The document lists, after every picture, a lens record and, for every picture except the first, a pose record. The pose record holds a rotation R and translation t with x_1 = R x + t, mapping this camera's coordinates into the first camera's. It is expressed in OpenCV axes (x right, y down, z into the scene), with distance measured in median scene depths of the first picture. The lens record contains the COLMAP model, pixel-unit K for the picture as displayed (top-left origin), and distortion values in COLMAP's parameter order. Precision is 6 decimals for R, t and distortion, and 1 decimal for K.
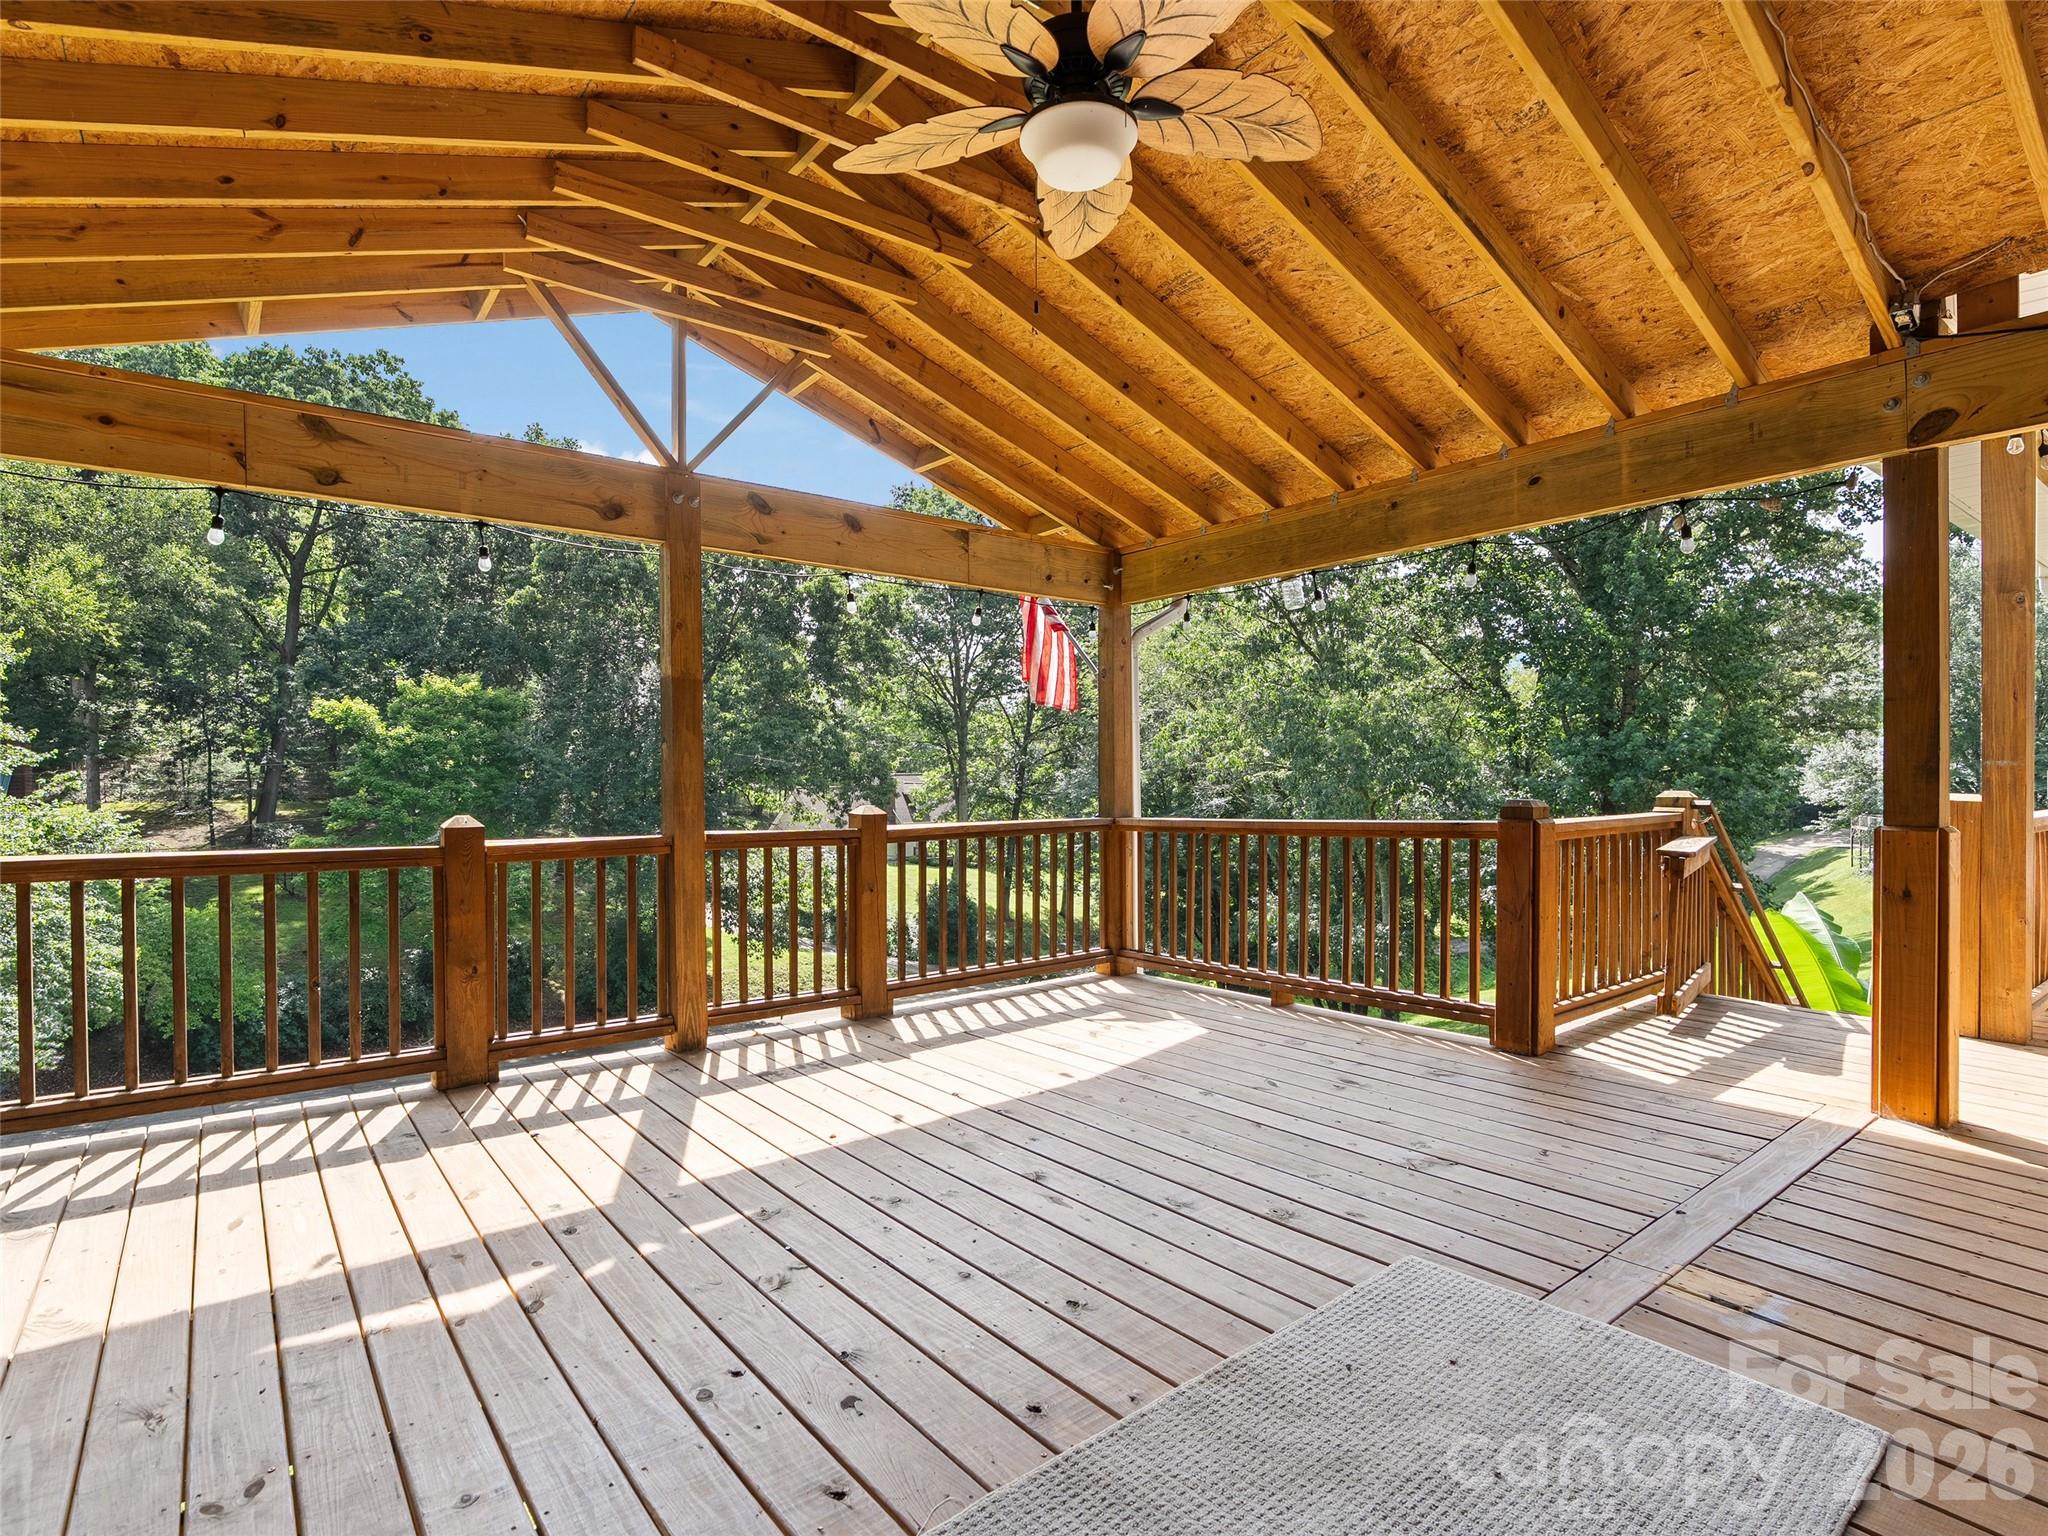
lens RADIAL K [[1034.9, 0, 1021.4], [0, 1034.9, 771.9], [0, 0, 1]] dist [-0.011168, 0.004118]
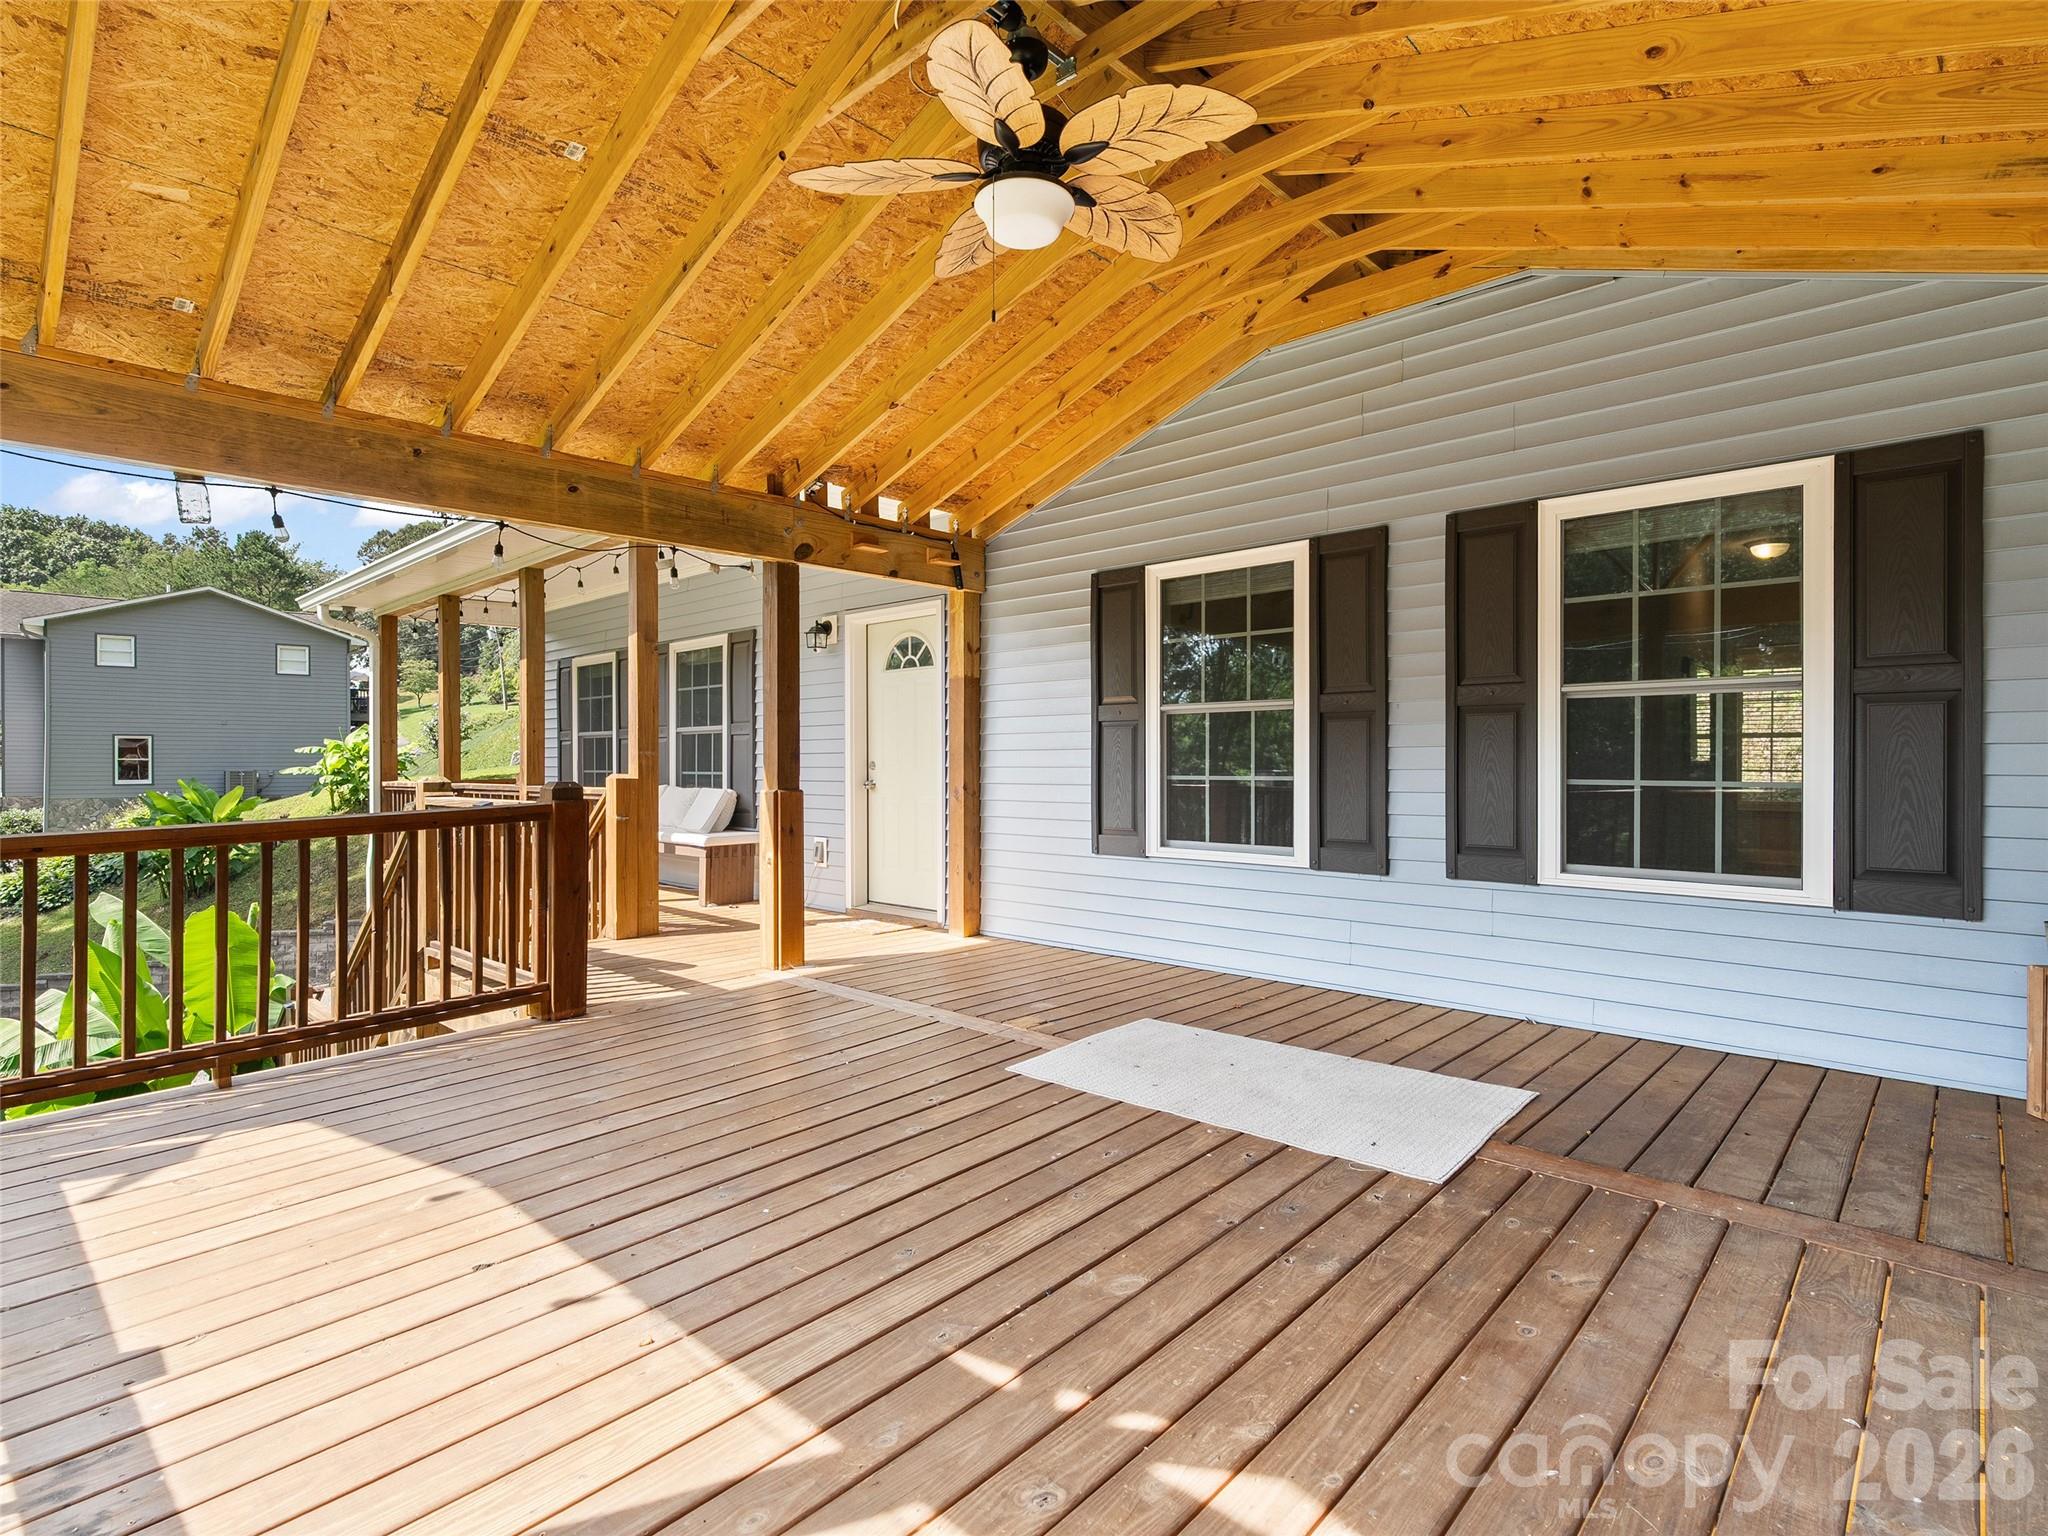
lens RADIAL K [[1034.9, 0, 1016.8], [0, 1034.9, 764.7], [0, 0, 1]] dist [-0.011168, 0.004118]
pose [[-0.153418, -0.000181, 0.988161, -0.773195], [0.002443, 0.999997, 0.000562, 0.012385], [-0.988158, 0.002500, -0.153417, 0.831388]]
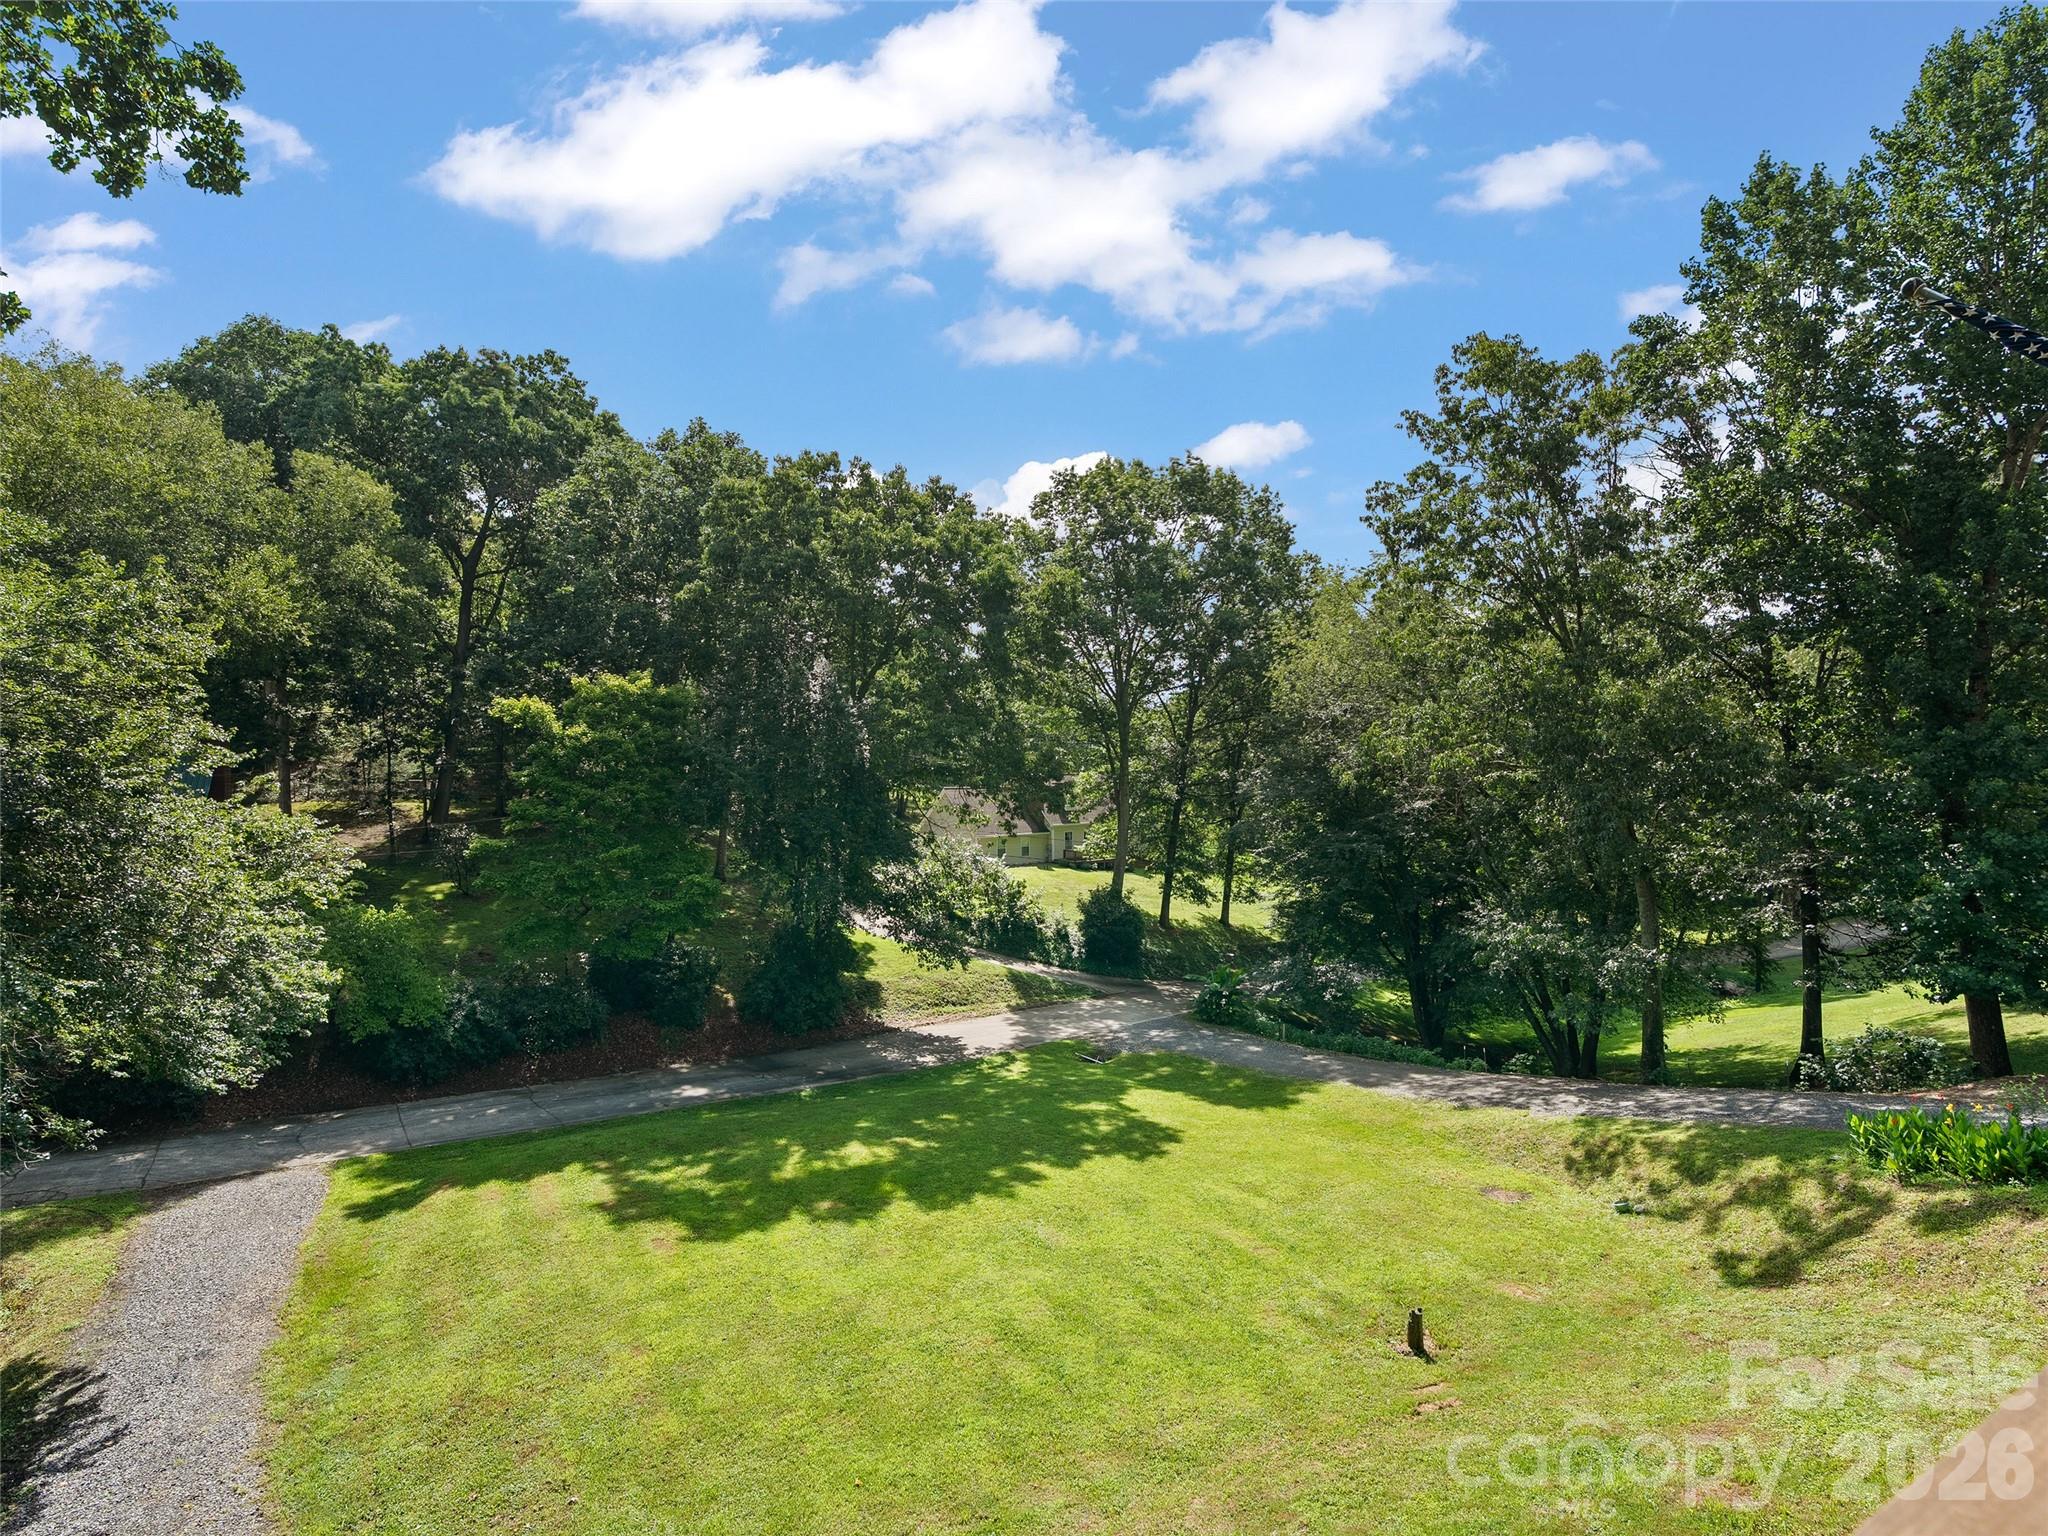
lens RADIAL K [[1034.9, 0, 1020.0], [0, 1034.9, 770.7], [0, 0, 1]] dist [-0.011168, 0.004118]
pose [[0.993744, -0.000754, -0.111682, -0.062925], [0.000681, 1.000000, -0.000690, -0.000335], [0.111683, 0.000609, 0.993744, 0.064533]]
